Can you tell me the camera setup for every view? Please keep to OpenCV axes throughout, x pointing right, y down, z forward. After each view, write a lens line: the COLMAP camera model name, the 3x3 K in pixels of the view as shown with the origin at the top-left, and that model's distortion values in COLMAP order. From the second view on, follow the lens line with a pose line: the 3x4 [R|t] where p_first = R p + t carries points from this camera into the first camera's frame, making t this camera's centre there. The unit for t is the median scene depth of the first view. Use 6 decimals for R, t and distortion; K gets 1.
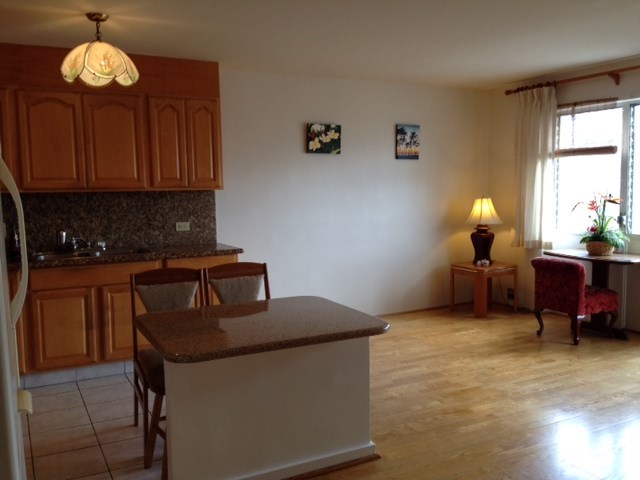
lens RADIAL K [[597.8, 0, 318.4], [0, 597.8, 235.9], [0, 0, 1]] dist [0.126254, -0.216843]
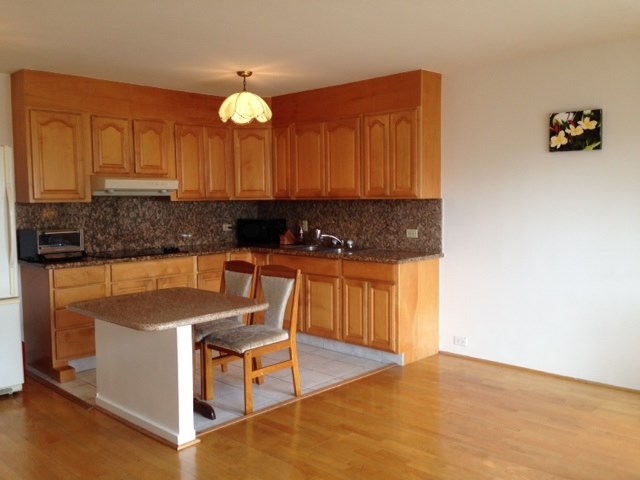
lens RADIAL K [[597.8, 0, 318.4], [0, 597.8, 235.9], [0, 0, 1]] dist [0.126254, -0.216843]
pose [[0.321830, 0.074575, -0.943856, 0.698591], [-0.073649, 0.995844, 0.053571, -0.055249], [0.943929, 0.052273, 0.325985, 0.515335]]
